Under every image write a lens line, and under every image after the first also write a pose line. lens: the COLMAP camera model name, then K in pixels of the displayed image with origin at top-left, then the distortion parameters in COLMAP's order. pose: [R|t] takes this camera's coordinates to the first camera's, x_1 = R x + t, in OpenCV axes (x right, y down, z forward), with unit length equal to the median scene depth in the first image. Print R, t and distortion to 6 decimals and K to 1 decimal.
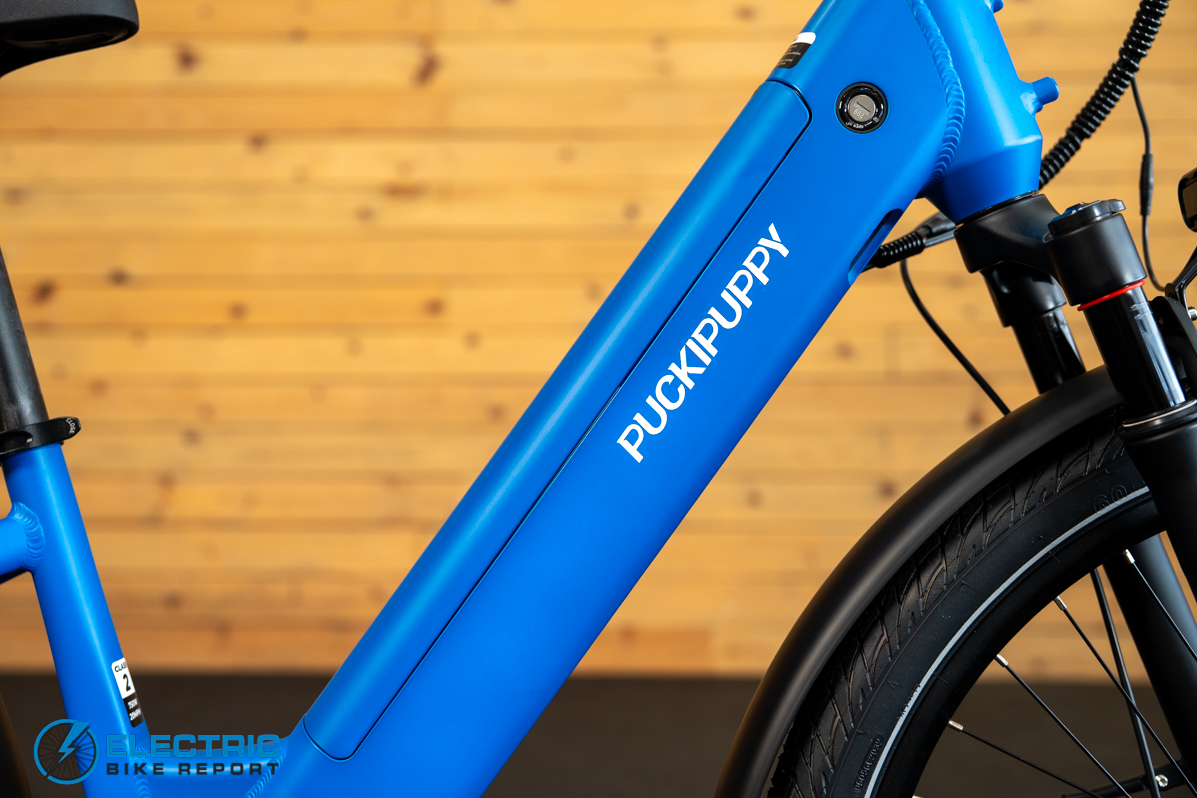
lens RADIAL K [[1351.8, 0, 598.8], [0, 1351.8, 399.3], [0, 0, 1]] dist [-0.002577, 0.000000]
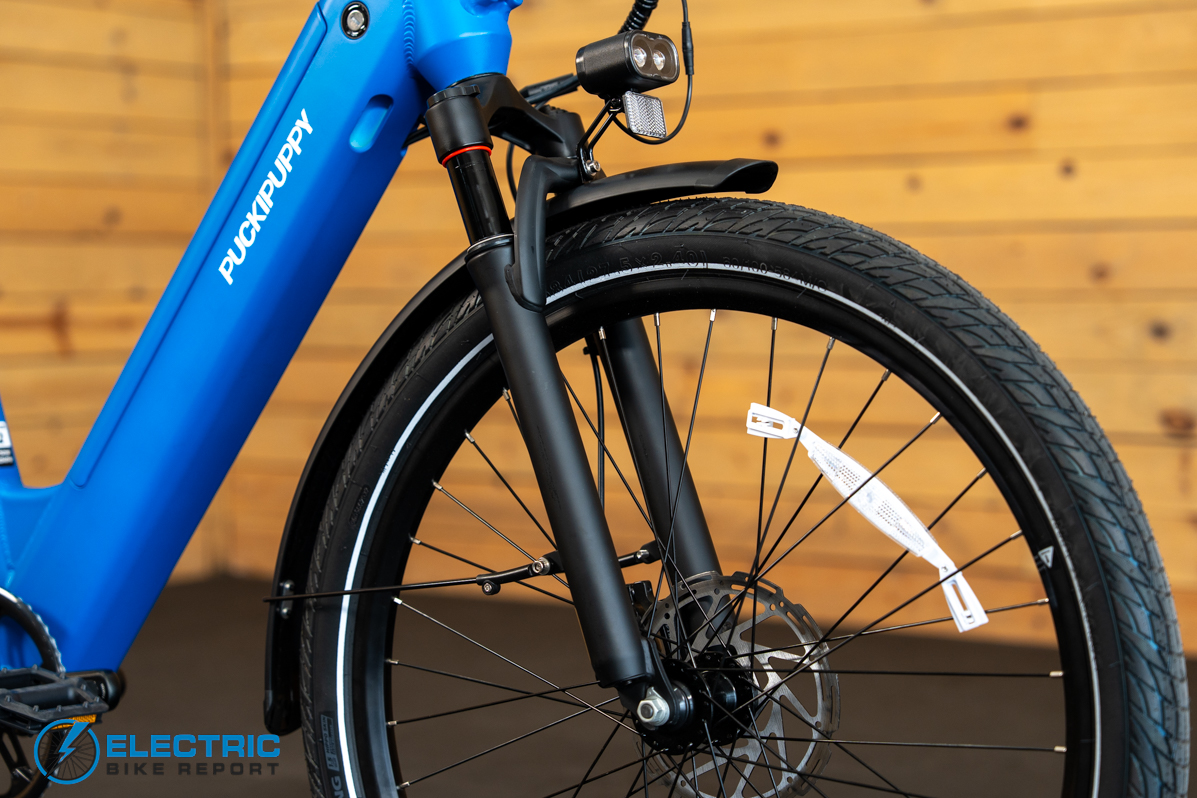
lens RADIAL K [[2347.7, 0, 598.6], [0, 2347.7, 398.2], [0, 0, 1]] dist [0.052891, 0.000000]
pose [[0.855036, 0.024895, -0.517971, 1.621838], [0.004772, 0.998427, 0.055863, 0.030187], [0.518547, -0.050237, 0.853572, -0.889095]]
